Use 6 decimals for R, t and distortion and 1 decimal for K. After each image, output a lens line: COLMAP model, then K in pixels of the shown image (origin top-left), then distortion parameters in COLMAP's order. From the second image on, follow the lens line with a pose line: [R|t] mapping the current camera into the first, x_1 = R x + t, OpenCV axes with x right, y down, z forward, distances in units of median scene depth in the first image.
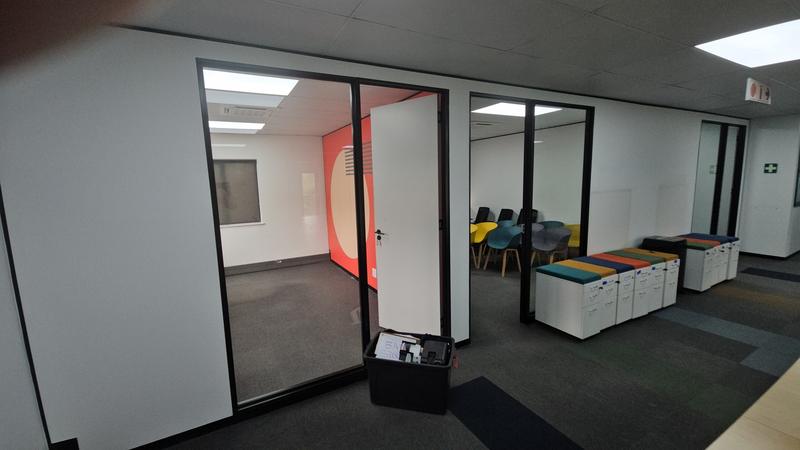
lens RADIAL K [[327.7, 0, 394.3], [0, 327.7, 222.0], [0, 0, 1]] dist [0.015163, -0.008230]
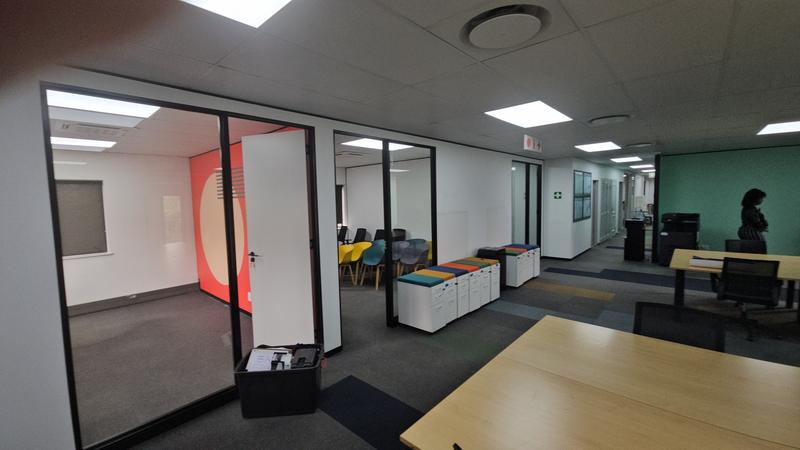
lens RADIAL K [[327.7, 0, 392.2], [0, 327.7, 220.9], [0, 0, 1]] dist [0.015163, -0.008230]
pose [[0.944226, -0.017989, 0.328805, 0.027888], [0.042127, 0.996901, -0.066436, 0.012340], [-0.326591, 0.076583, 0.942058, -0.113084]]
